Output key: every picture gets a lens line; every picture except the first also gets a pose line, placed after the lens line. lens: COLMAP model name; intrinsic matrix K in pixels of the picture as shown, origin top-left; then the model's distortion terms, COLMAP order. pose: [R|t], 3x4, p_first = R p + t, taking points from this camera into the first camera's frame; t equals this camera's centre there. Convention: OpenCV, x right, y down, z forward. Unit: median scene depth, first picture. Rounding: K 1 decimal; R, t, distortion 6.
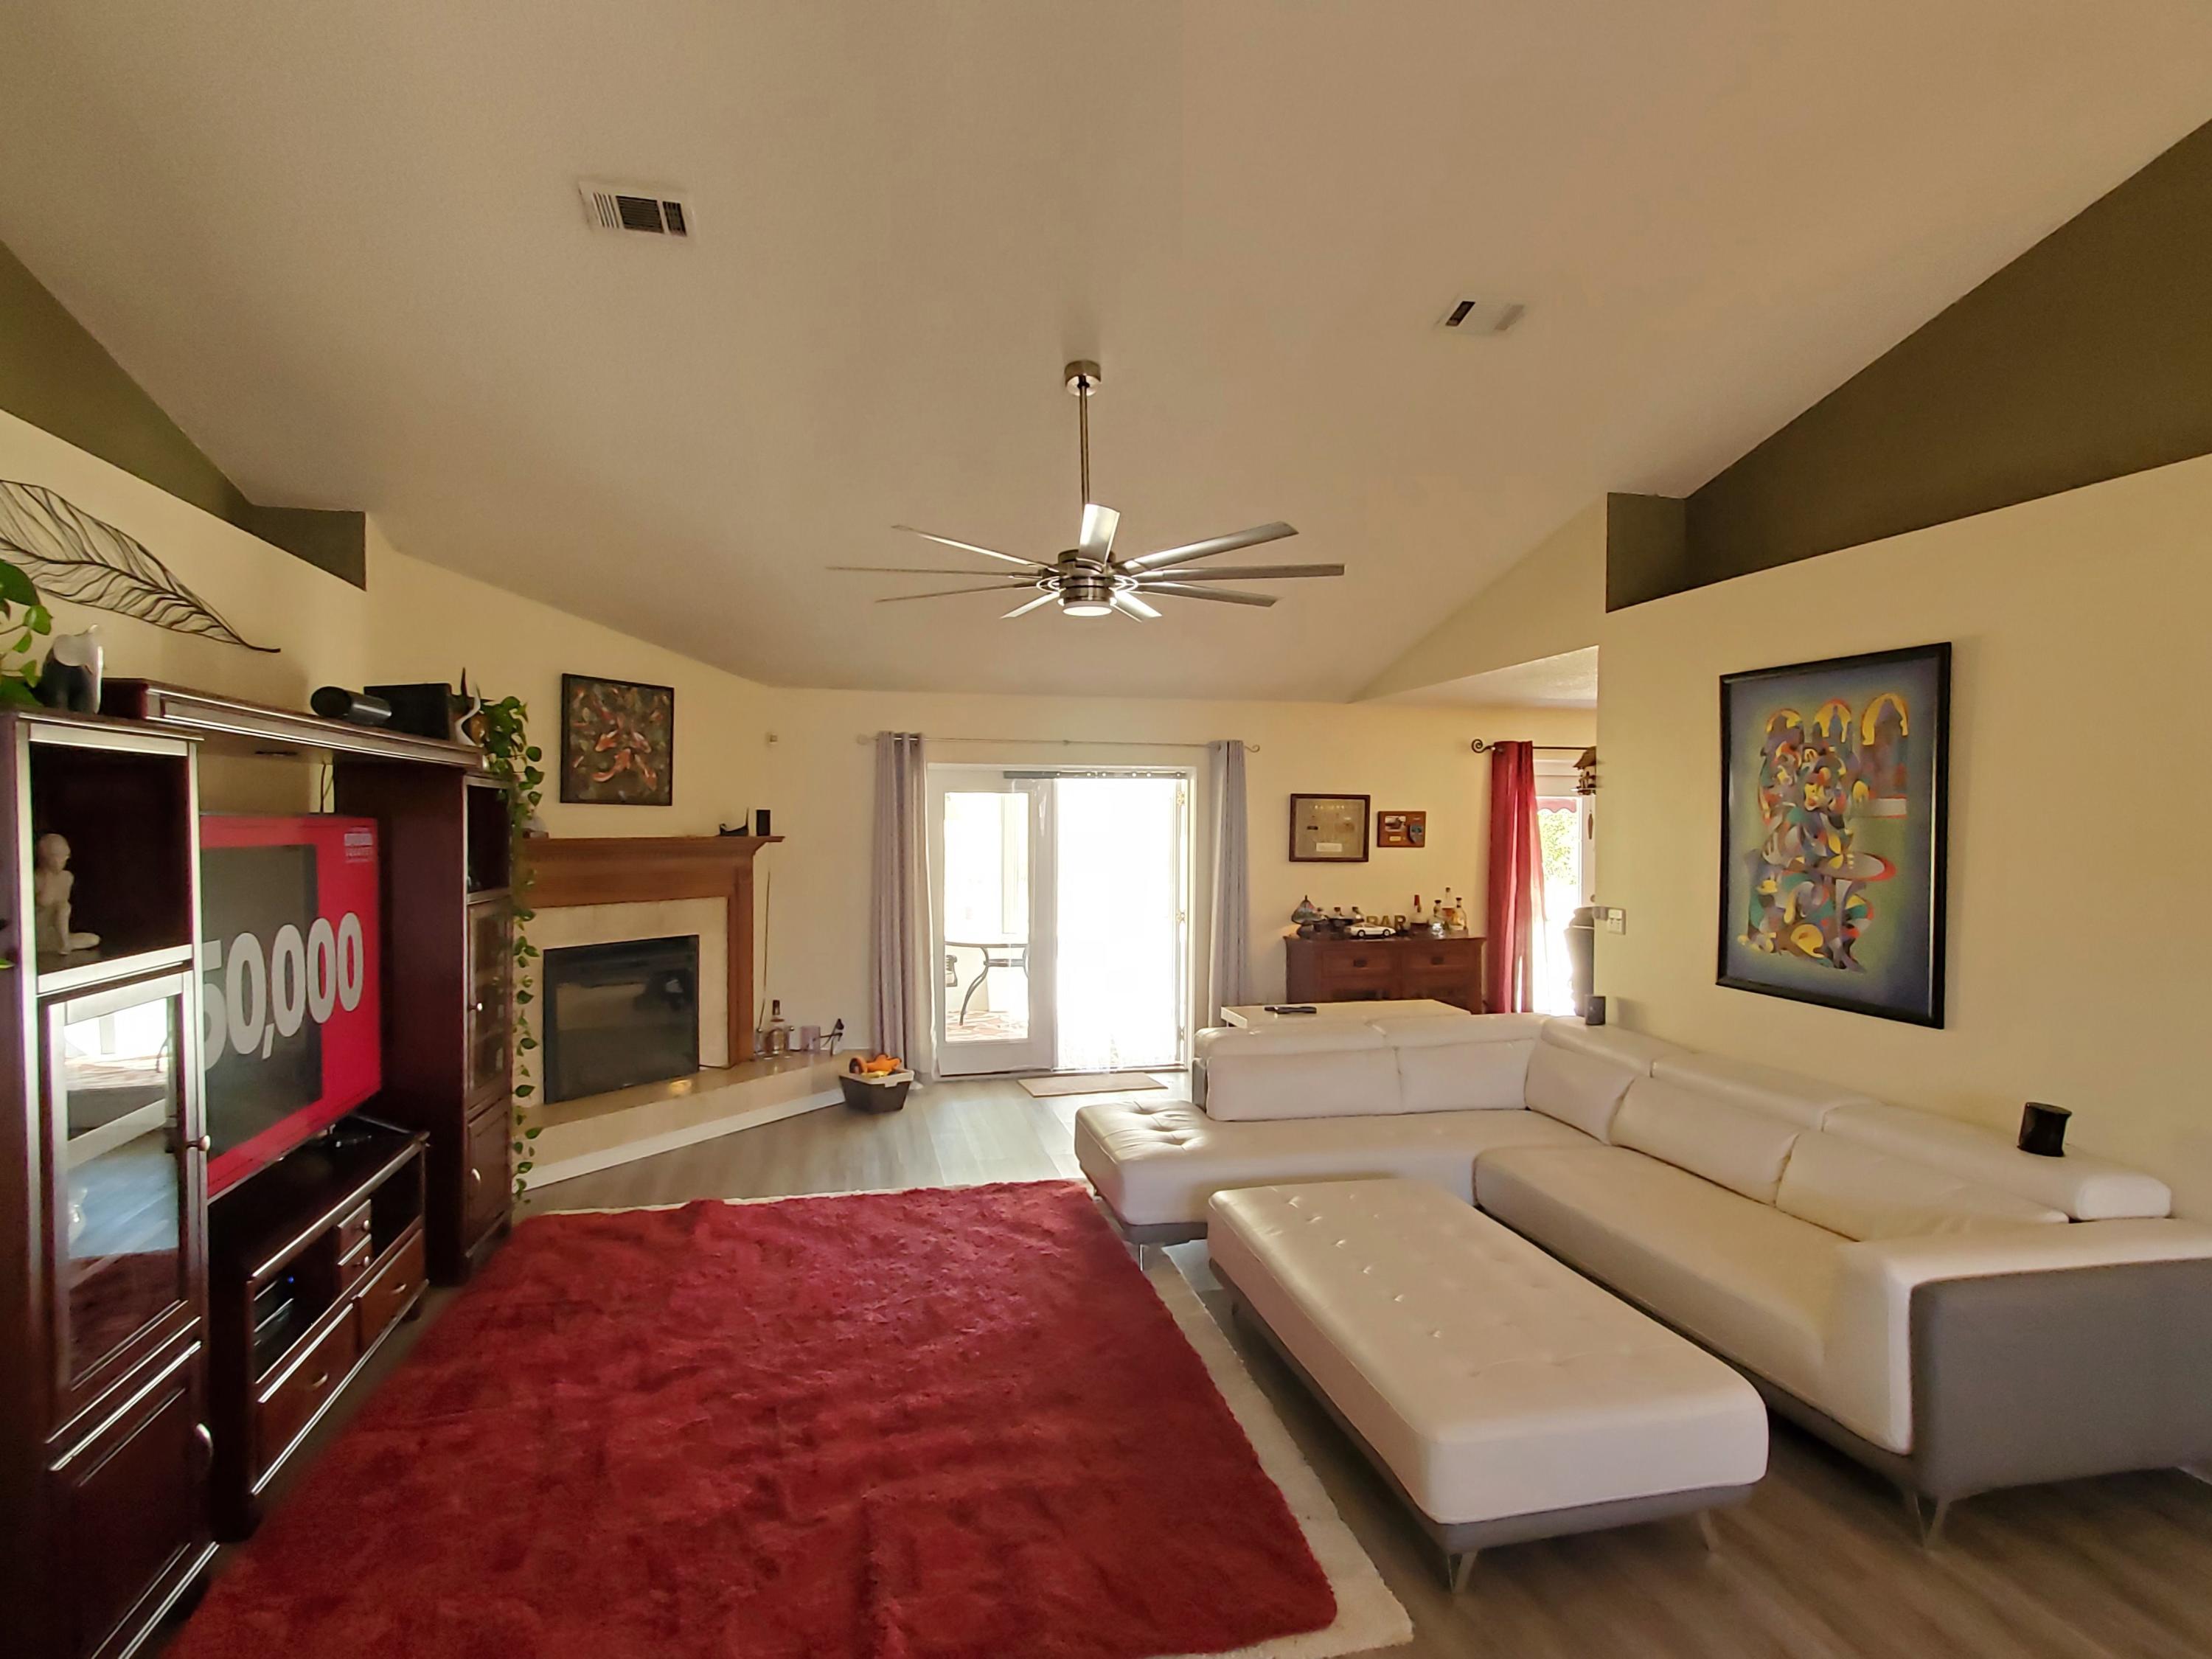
lens RADIAL K [[1181.1, 0, 1106.0], [0, 1181.1, 829.5], [0, 0, 1]] dist [0.001801, 0.000039]
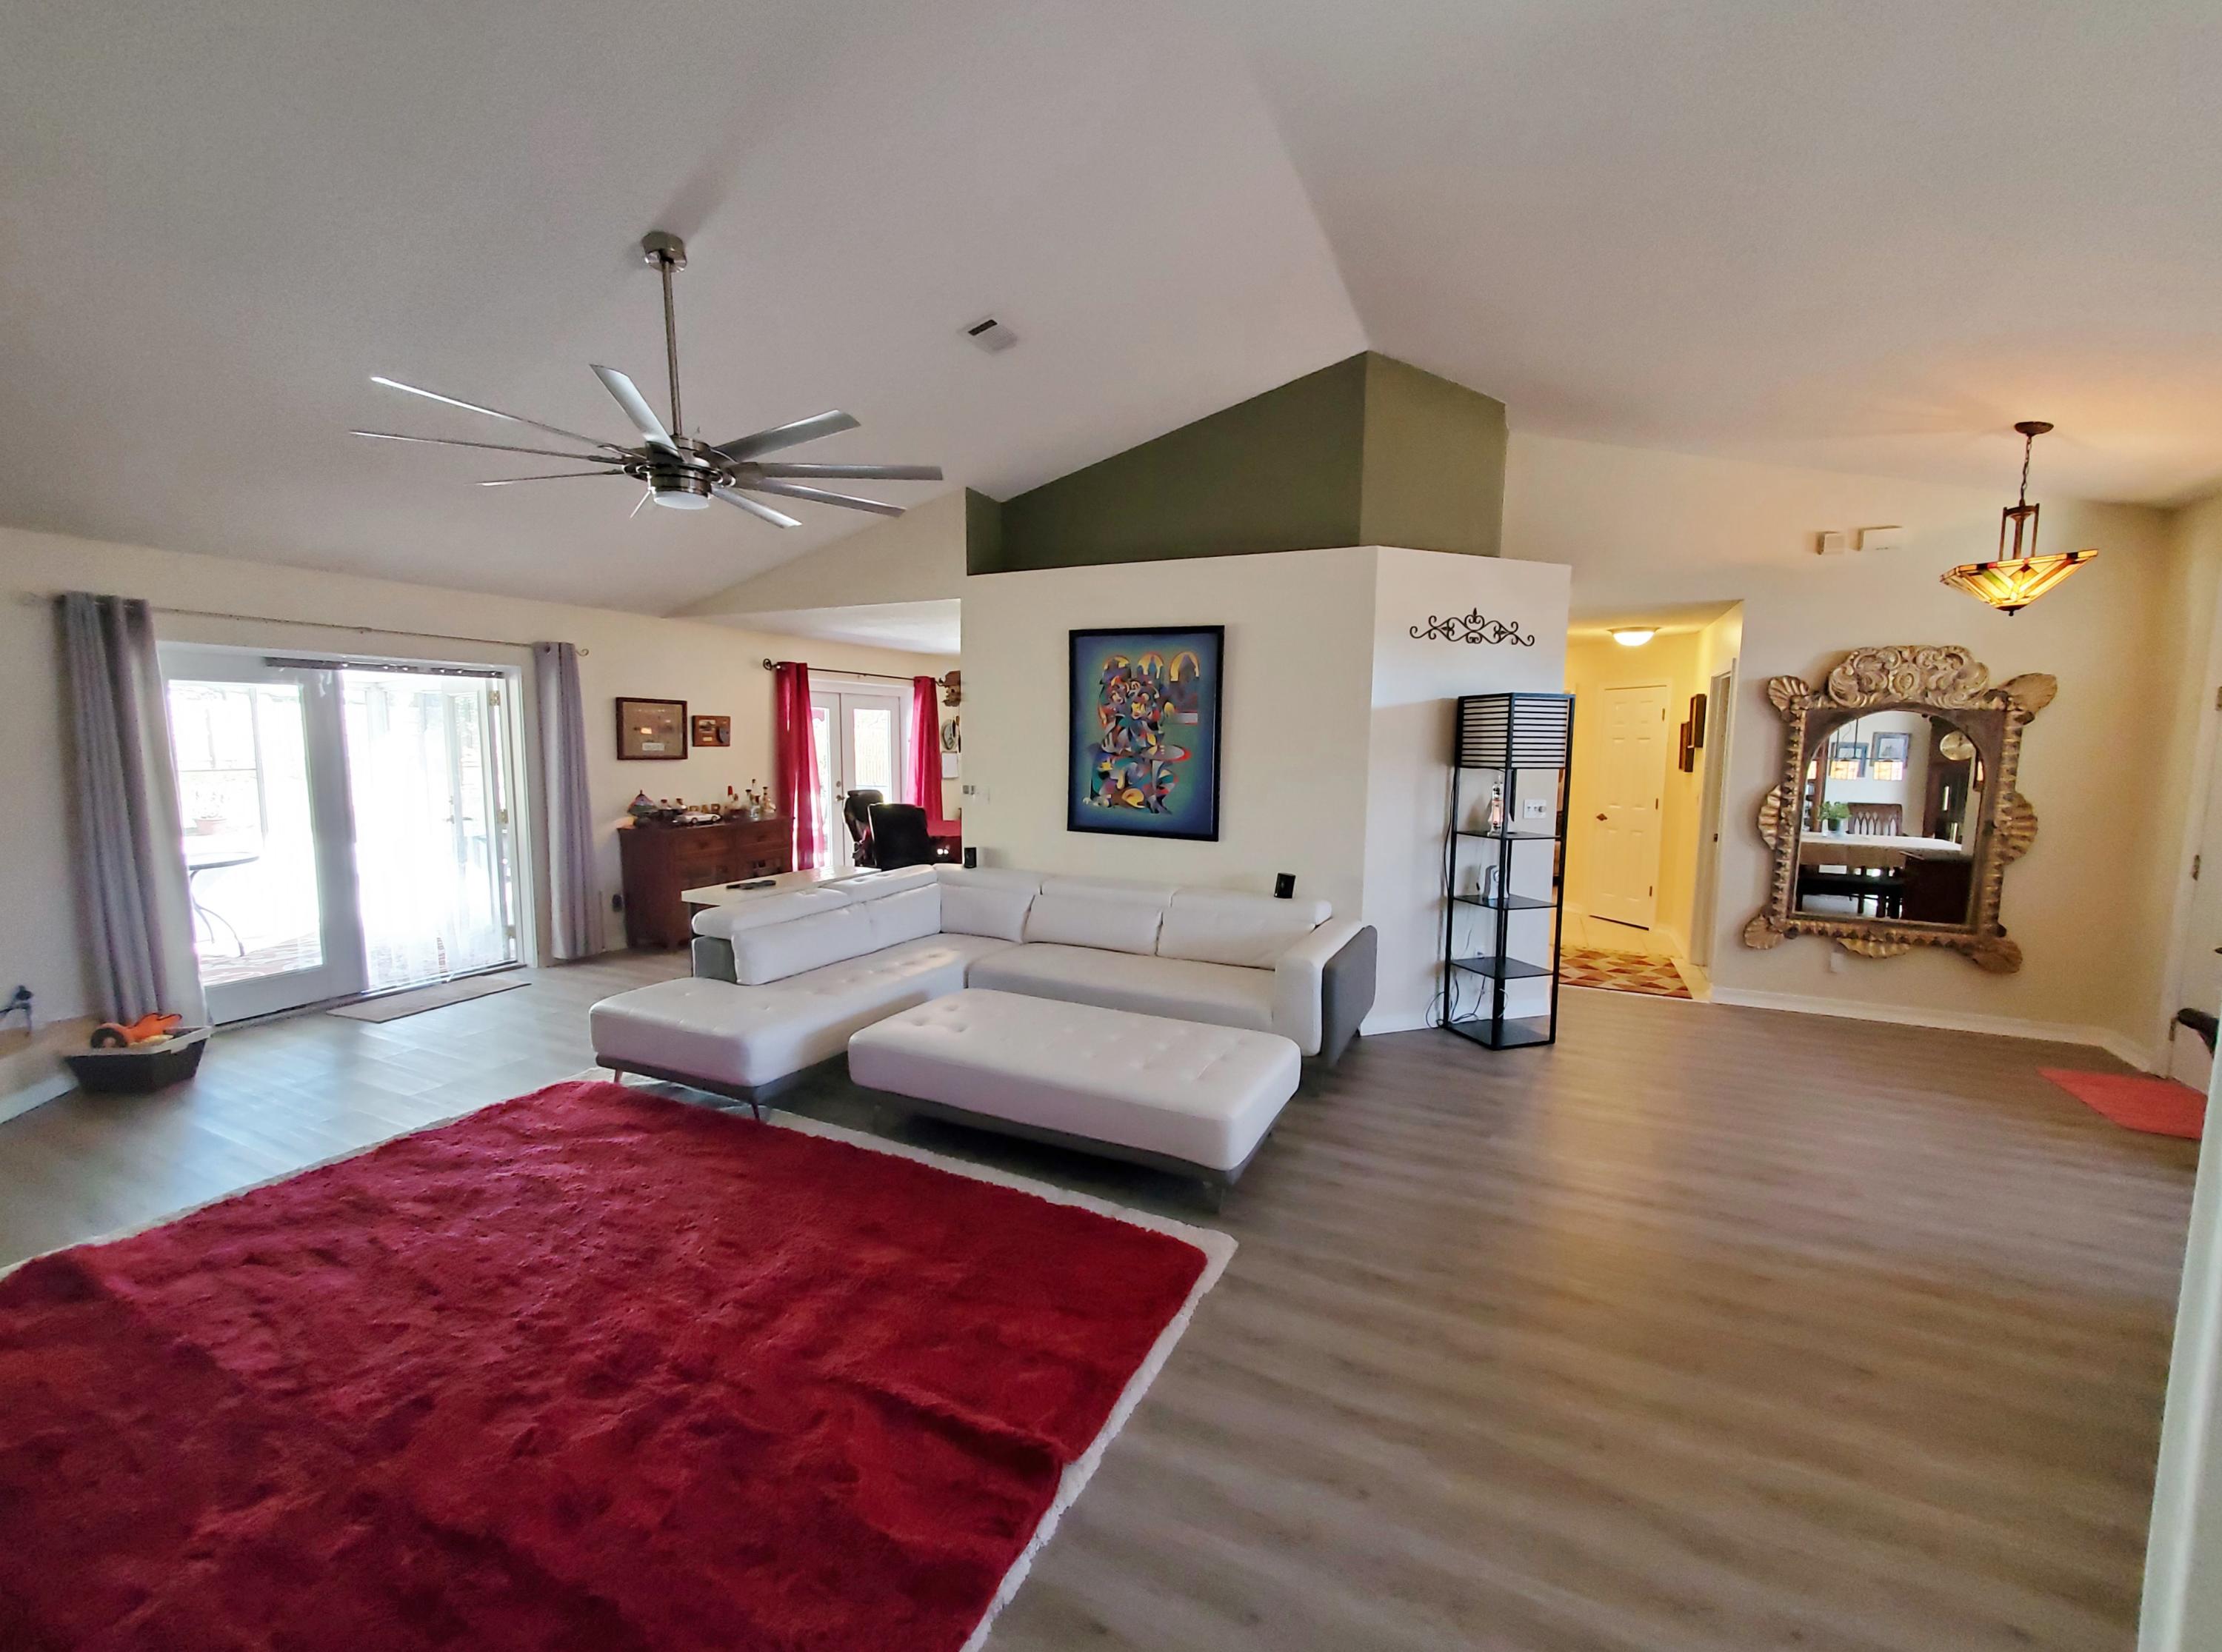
lens RADIAL K [[904.4, 0, 1111.0], [0, 904.4, 826.0], [0, 0, 1]] dist [-0.000733, -0.000123]
pose [[0.621953, -0.074138, 0.779537, -0.324525], [-0.003558, 0.995230, 0.097490, 0.007131], [-0.783047, -0.063408, 0.618722, 0.183002]]
